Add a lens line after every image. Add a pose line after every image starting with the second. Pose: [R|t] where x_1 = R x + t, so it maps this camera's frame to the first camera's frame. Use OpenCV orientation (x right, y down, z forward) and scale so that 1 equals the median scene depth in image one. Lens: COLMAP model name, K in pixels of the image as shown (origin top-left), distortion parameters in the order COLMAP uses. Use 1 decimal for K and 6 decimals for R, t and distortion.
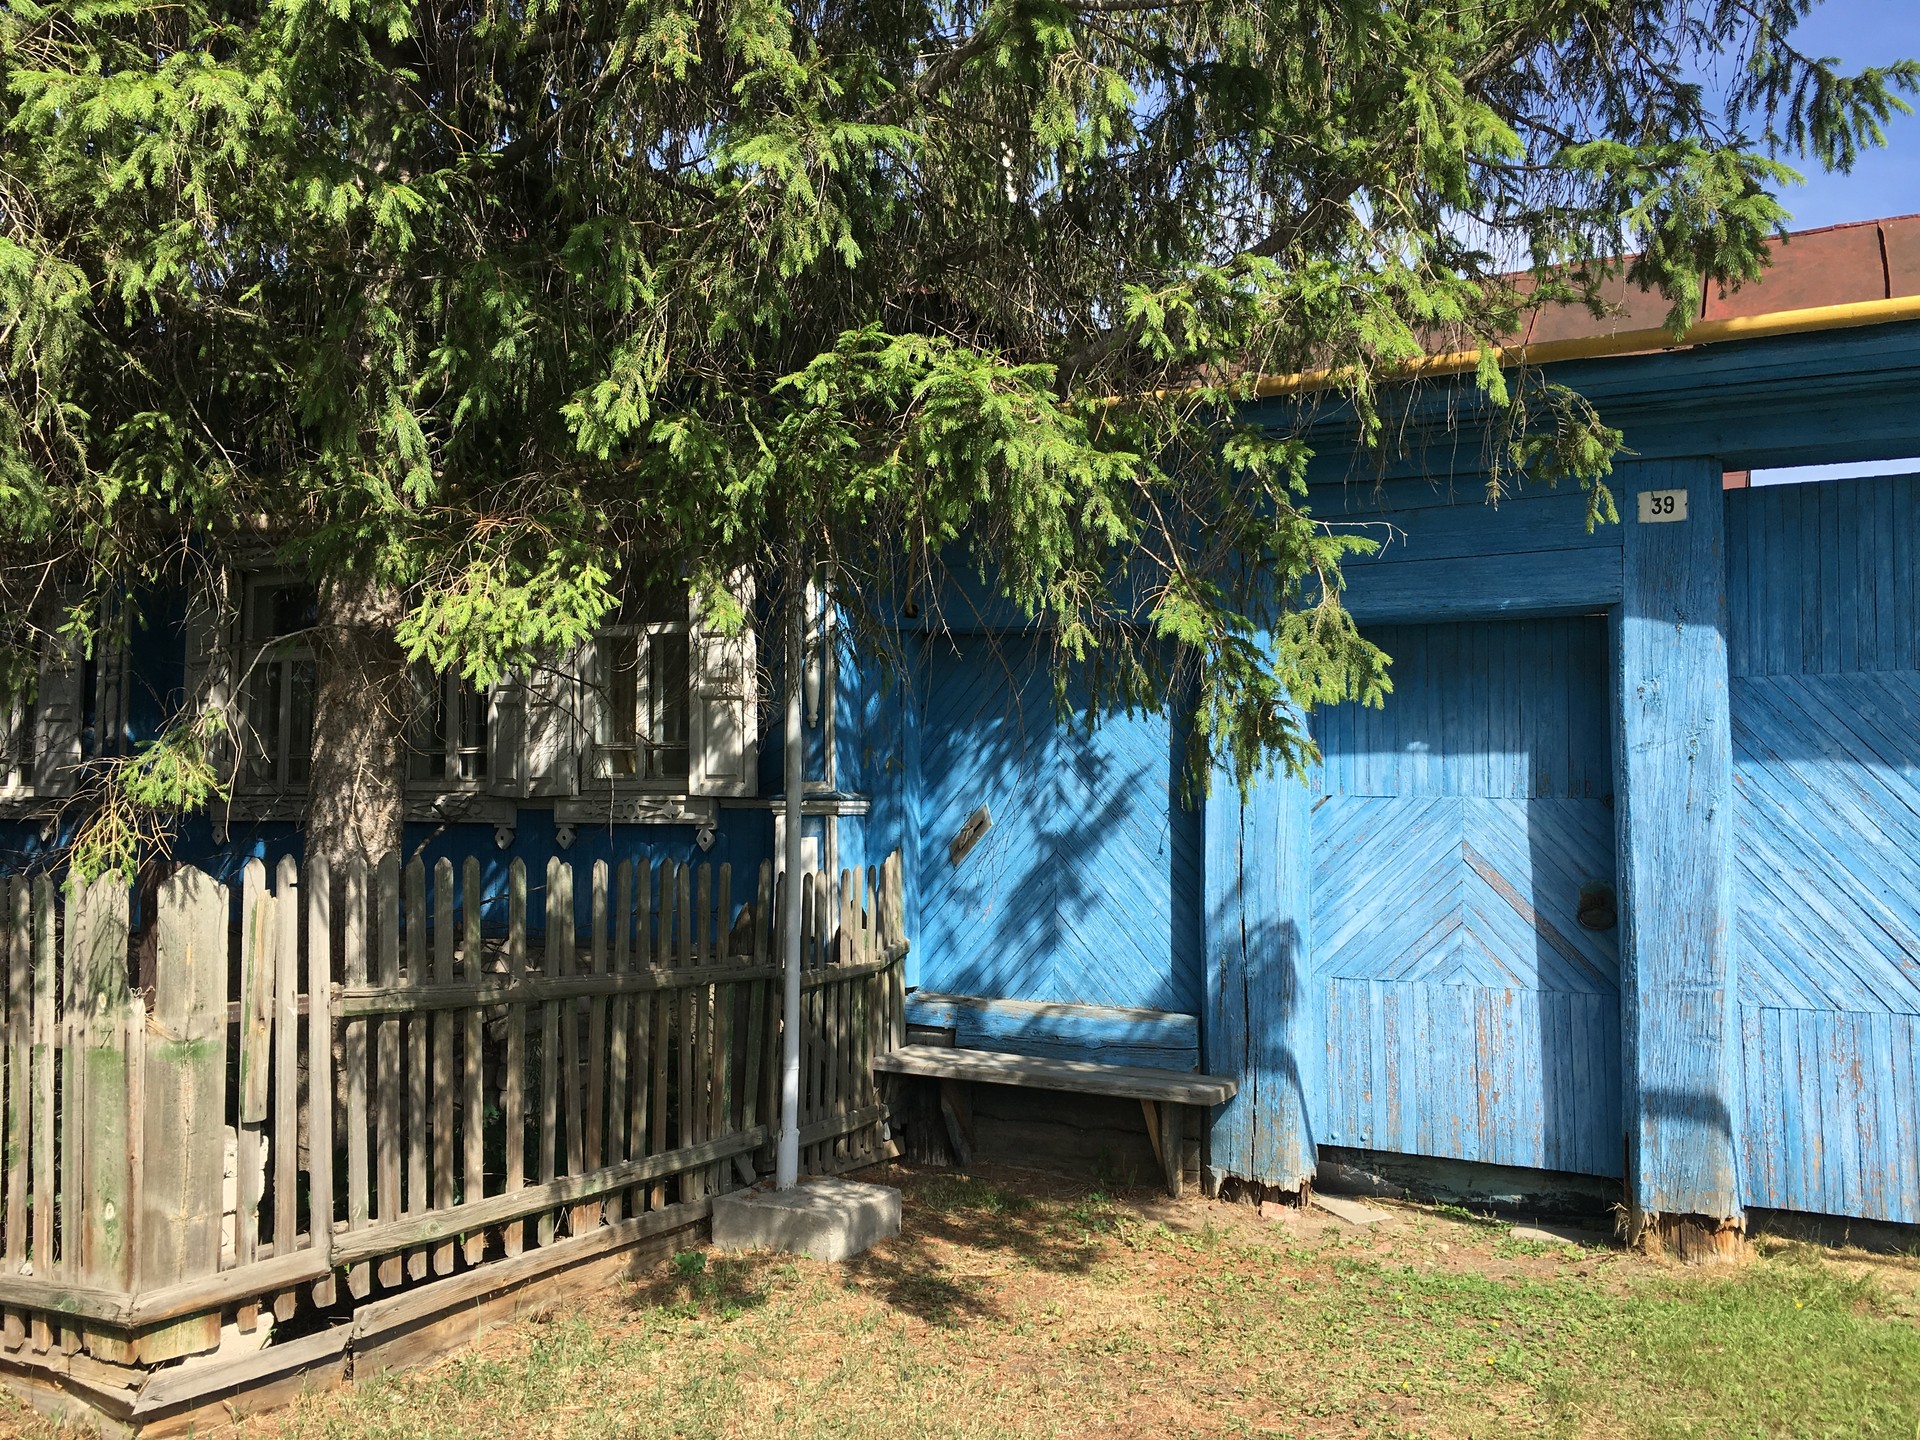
lens RADIAL K [[1655.6, 0, 960.0], [0, 1655.6, 720.0], [0, 0, 1]] dist [0.101647, -0.218756]
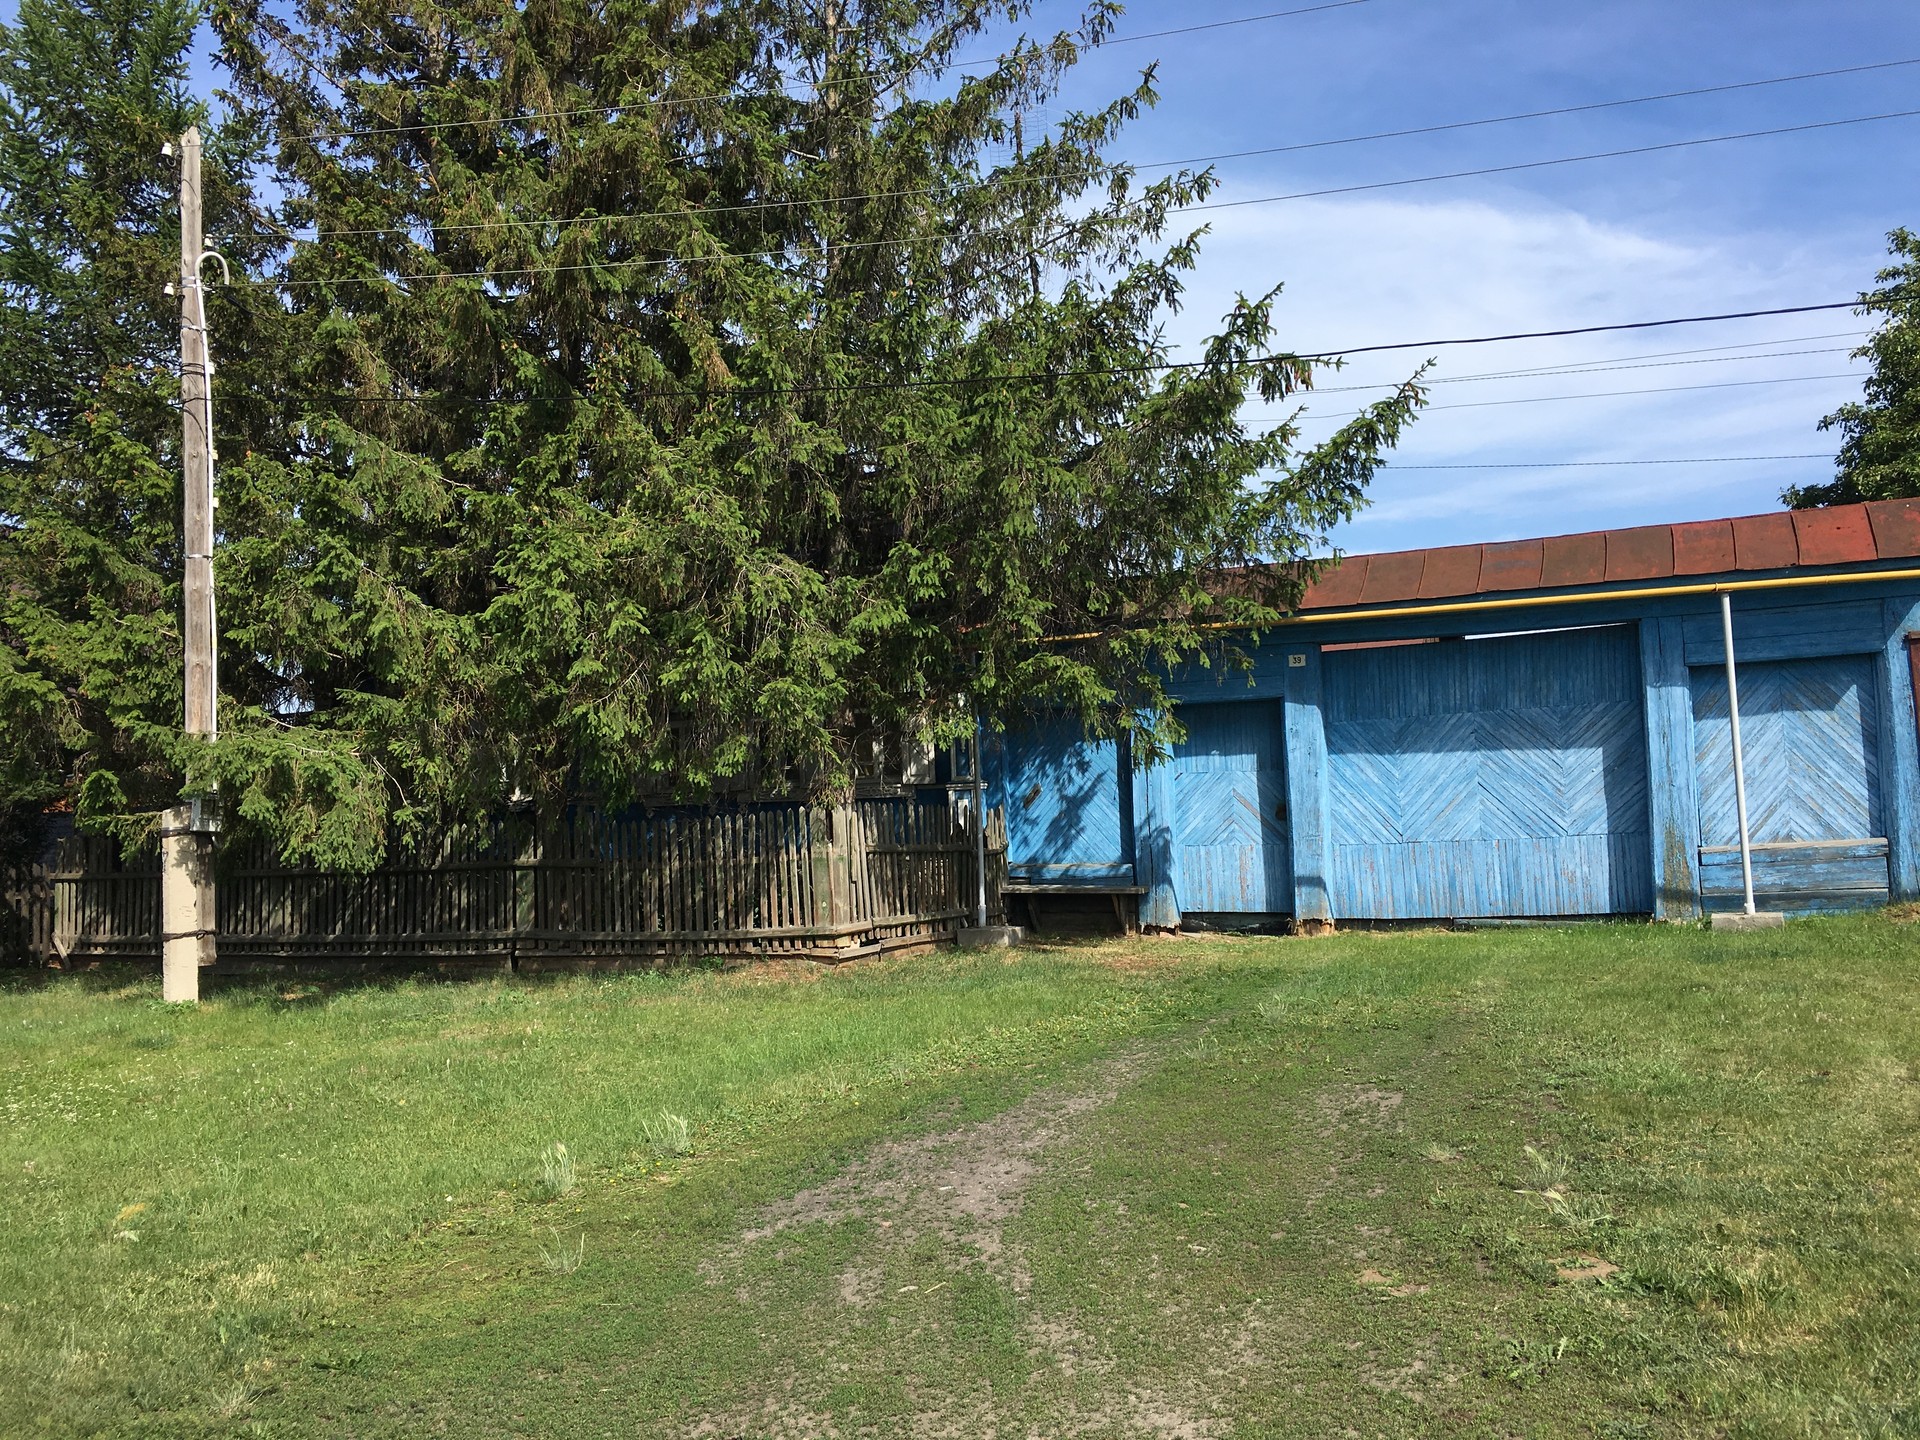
lens RADIAL K [[1611.9, 0, 960.0], [0, 1611.9, 720.0], [0, 0, 1]] dist [-0.004056, -0.002427]
pose [[0.998310, -0.034958, 0.046428, -0.230686], [0.035020, 0.999386, -0.000514, -0.046806], [-0.046381, 0.002140, 0.998922, -1.467907]]
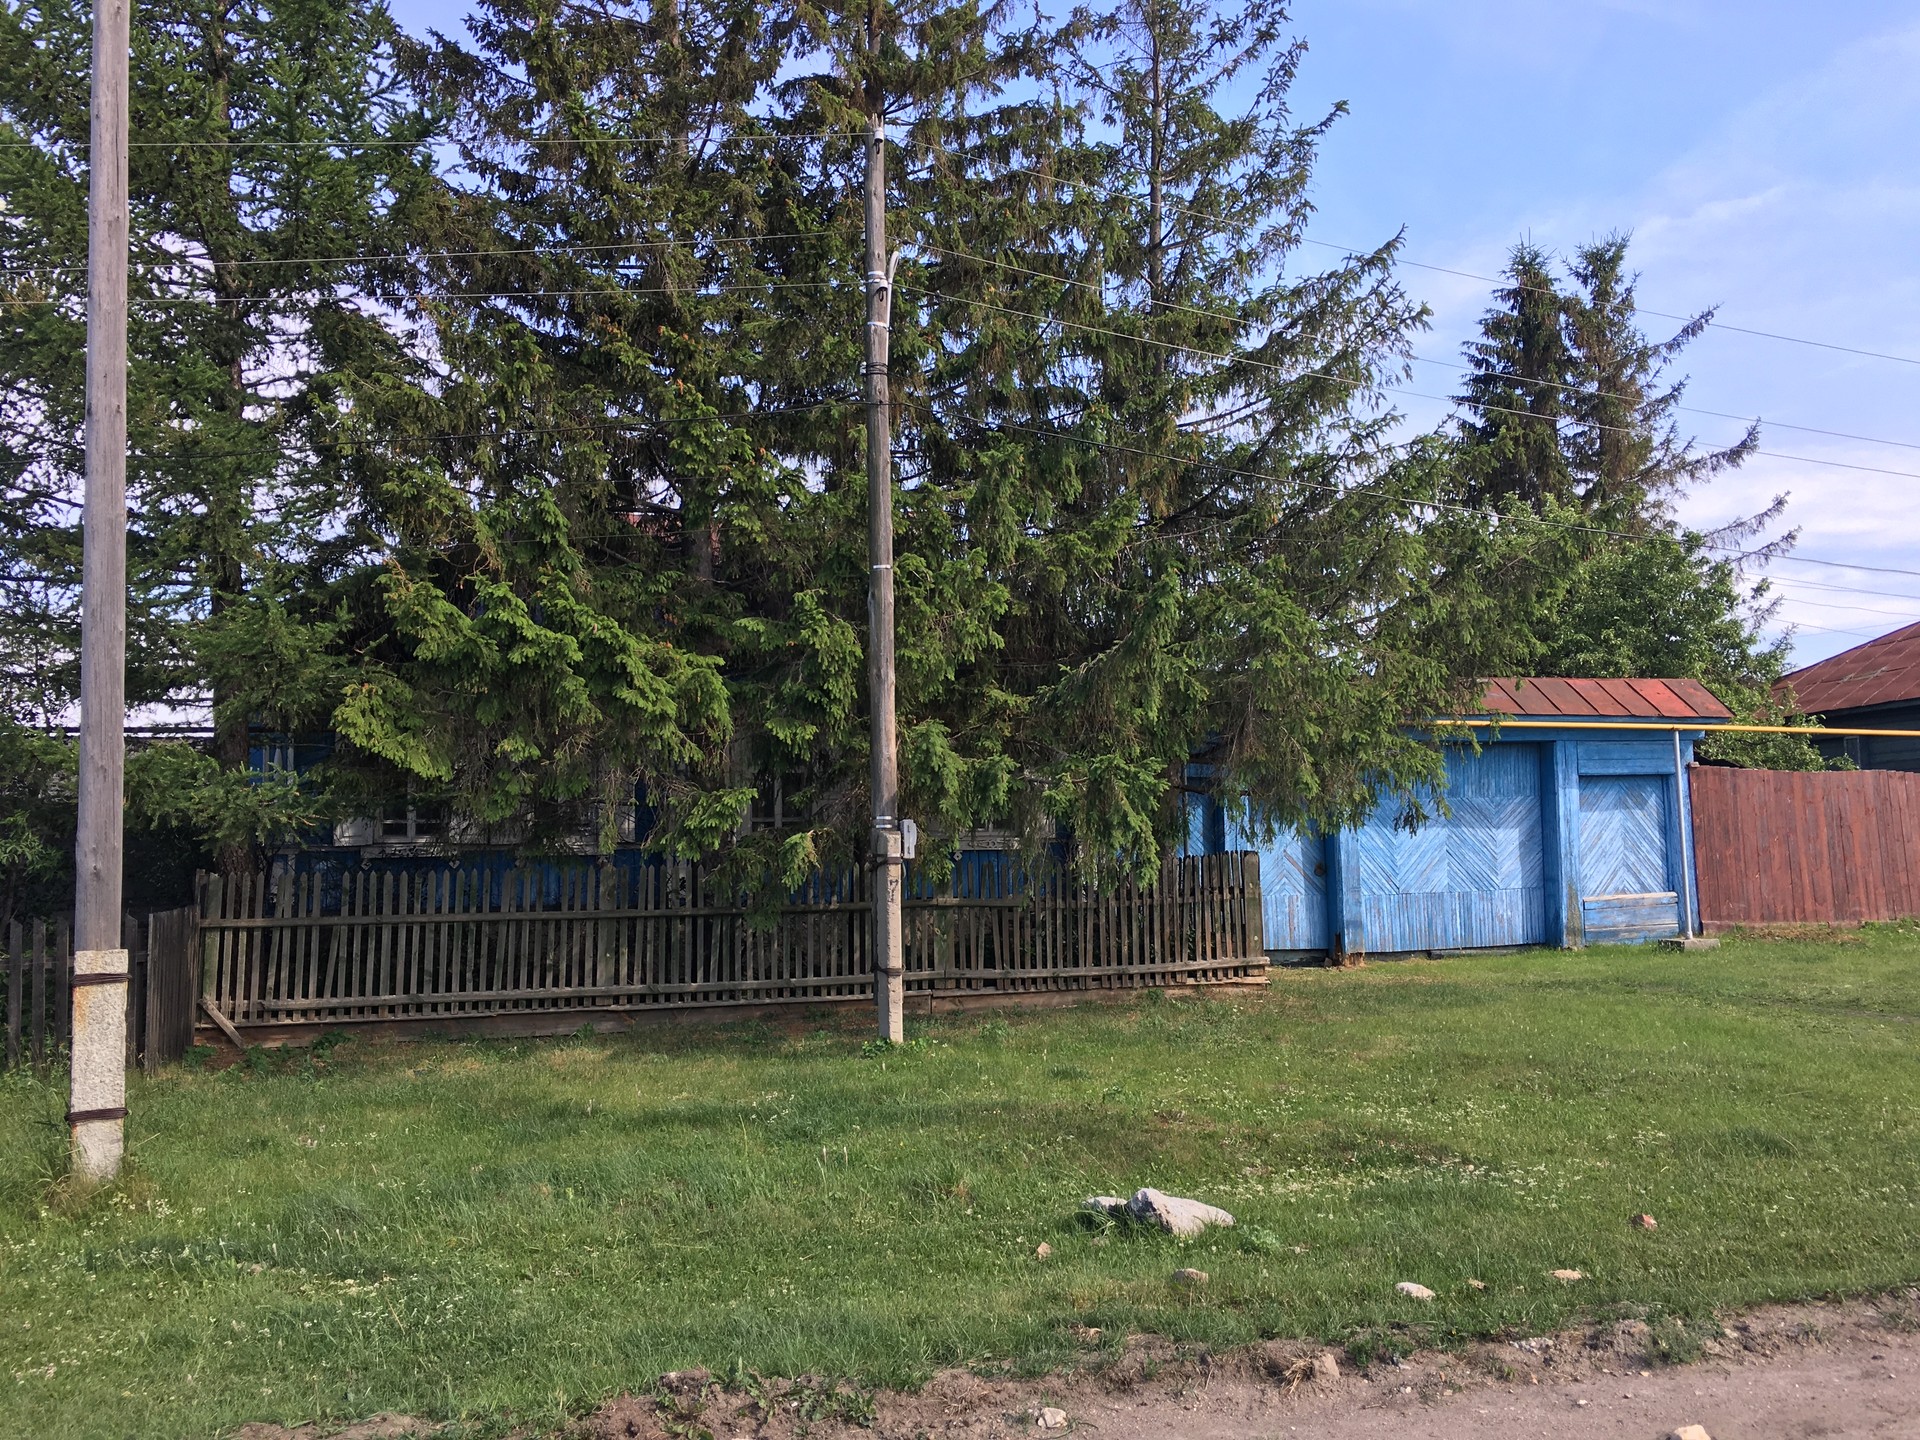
lens RADIAL K [[1611.9, 0, 960.0], [0, 1611.9, 720.0], [0, 0, 1]] dist [-0.004056, -0.002427]
pose [[0.727242, 0.046547, 0.684801, -2.300427], [-0.021060, 0.998741, -0.045521, -0.022878], [-0.686058, 0.018683, 0.727307, -0.831143]]
